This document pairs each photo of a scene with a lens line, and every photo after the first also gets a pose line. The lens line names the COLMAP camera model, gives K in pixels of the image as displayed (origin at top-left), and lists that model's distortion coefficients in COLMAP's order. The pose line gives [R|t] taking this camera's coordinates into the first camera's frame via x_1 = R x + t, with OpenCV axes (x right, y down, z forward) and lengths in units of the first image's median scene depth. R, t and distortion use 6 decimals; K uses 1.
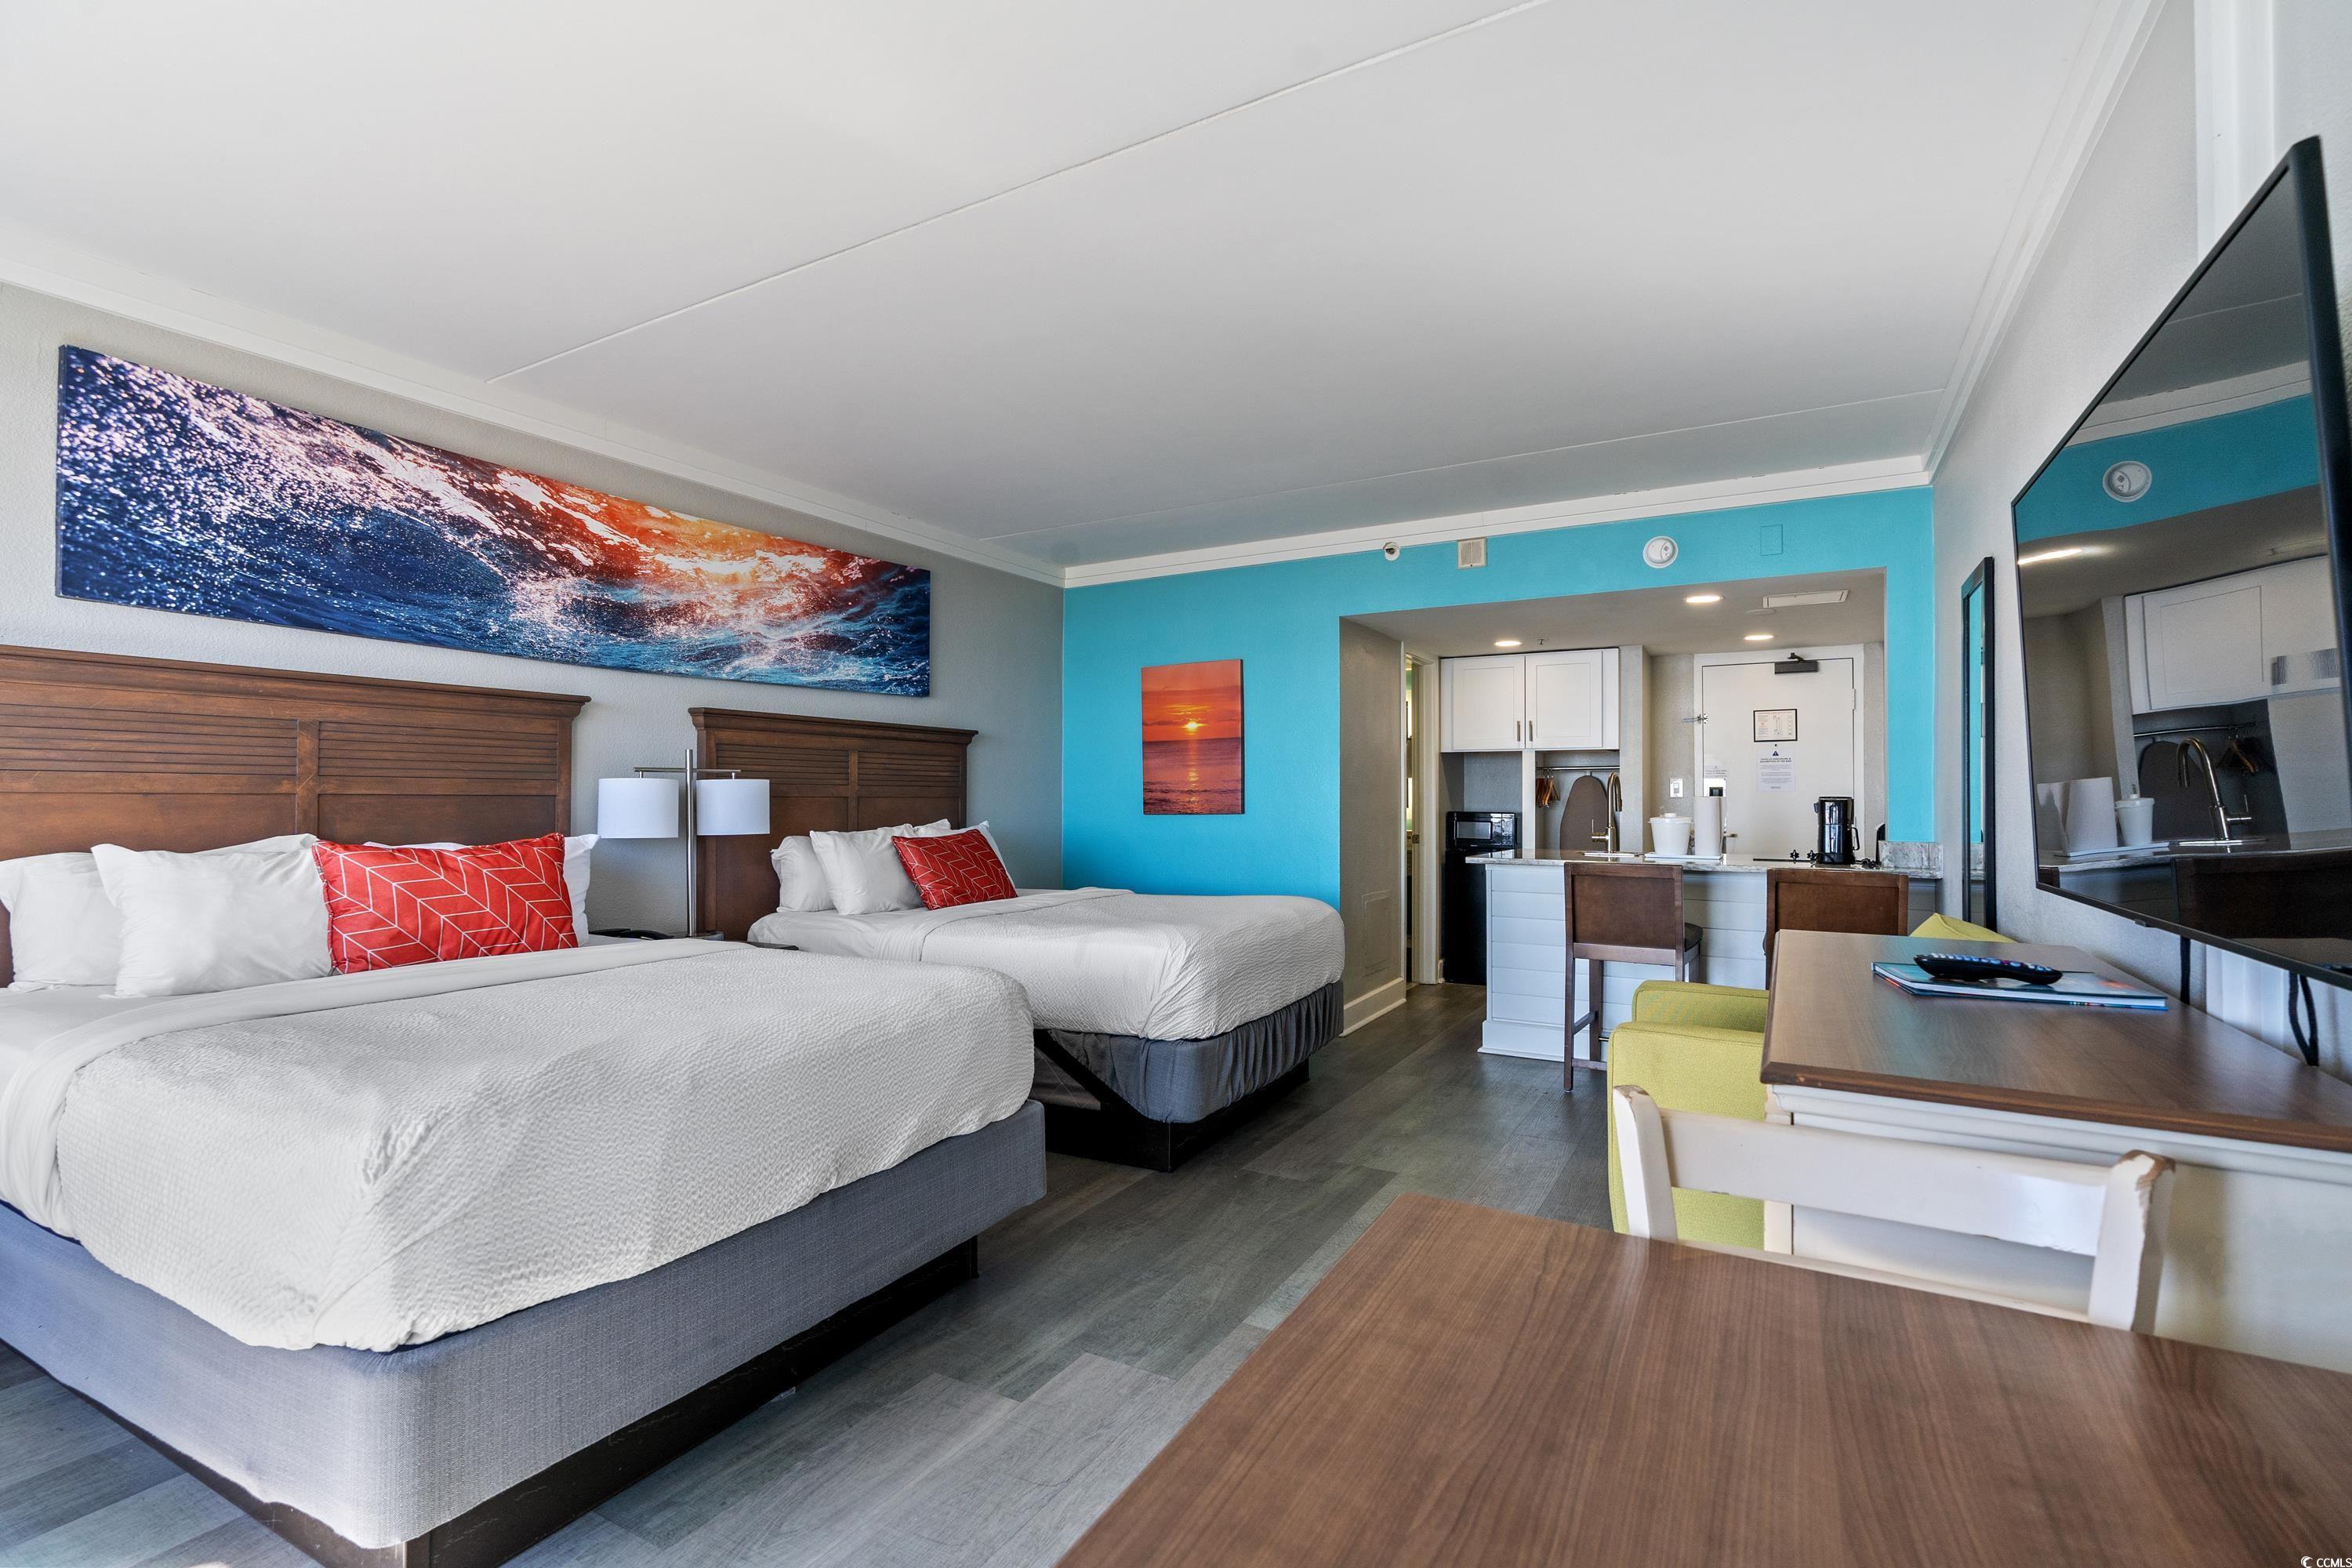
lens RADIAL K [[1080.5, 0, 1169.9], [0, 1080.5, 795.3], [0, 0, 1]] dist [-0.017304, 0.002996]
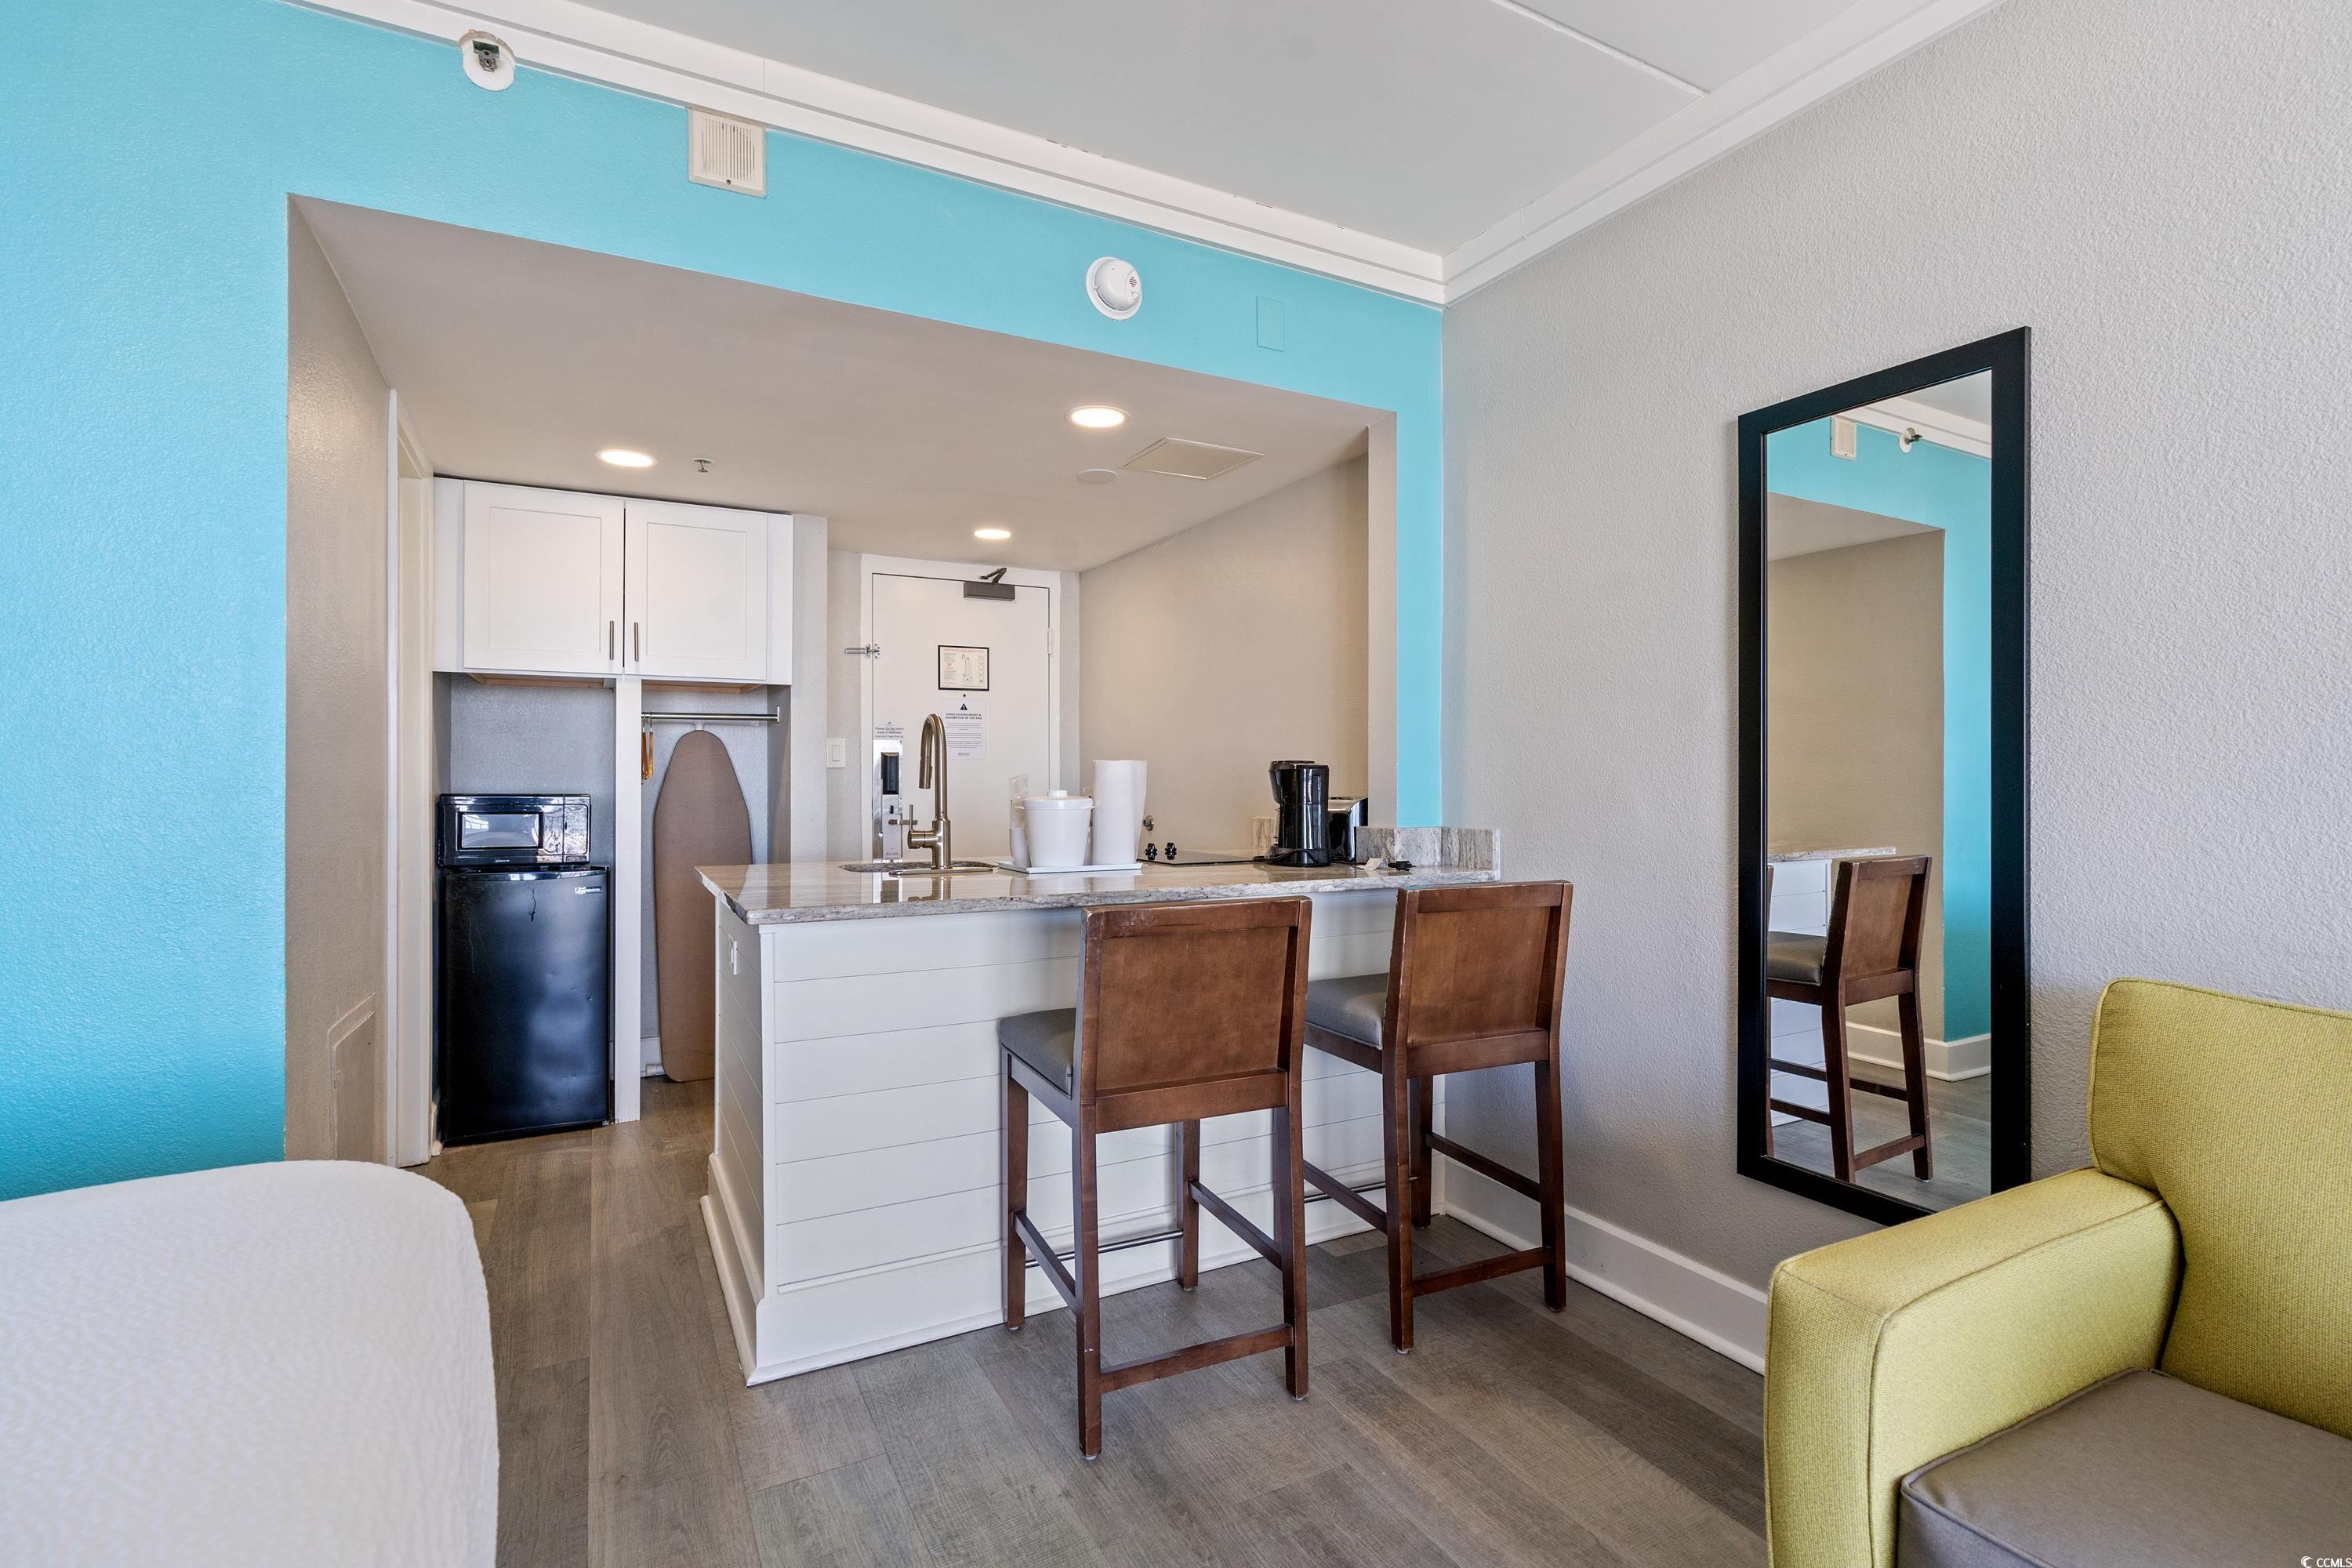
lens RADIAL K [[1080.5, 0, 1173.3], [0, 1080.5, 777.5], [0, 0, 1]] dist [-0.017304, 0.002996]
pose [[0.524745, -0.001344, 0.851259, 0.030895], [-0.000718, 0.999998, 0.002022, 0.009955], [-0.851259, -0.001672, 0.524743, 0.759464]]
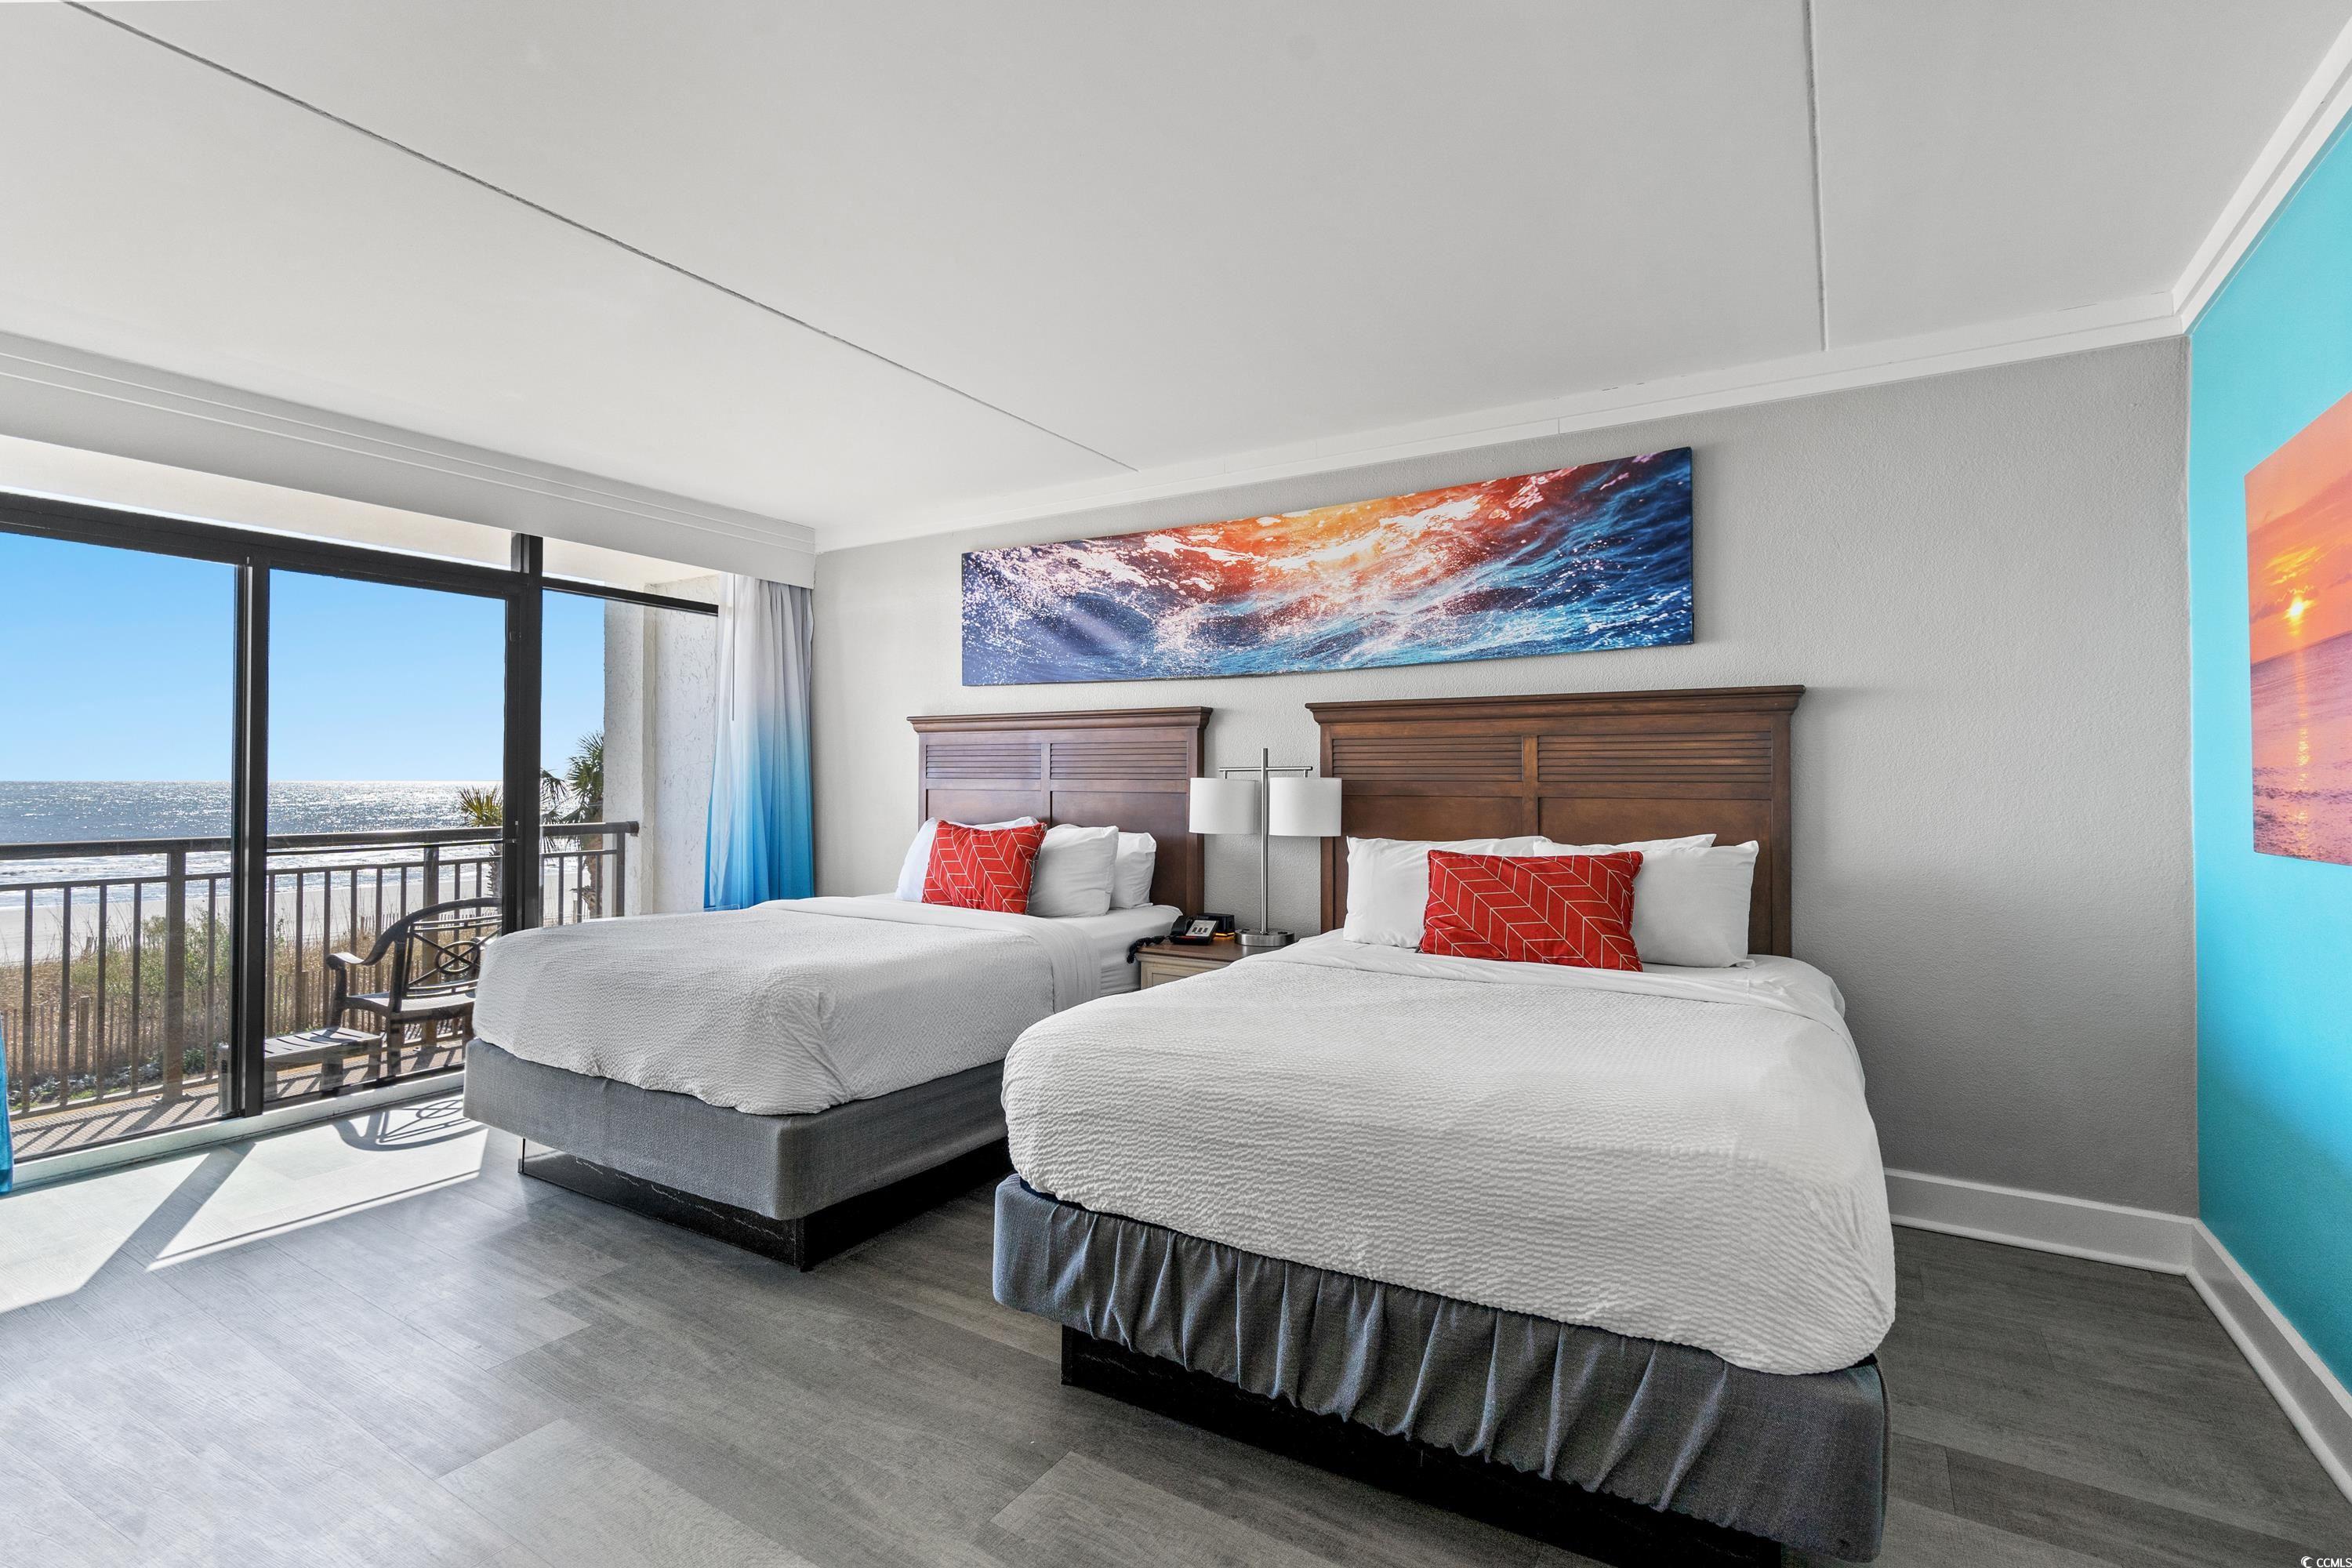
lens RADIAL K [[1080.5, 0, 1184.2], [0, 1080.5, 775.8], [0, 0, 1]] dist [-0.017304, 0.002996]
pose [[-0.034405, -0.013479, -0.999317, 0.535583], [-0.004735, 0.999900, -0.013324, -0.002677], [0.999397, 0.004273, -0.034465, 0.909109]]
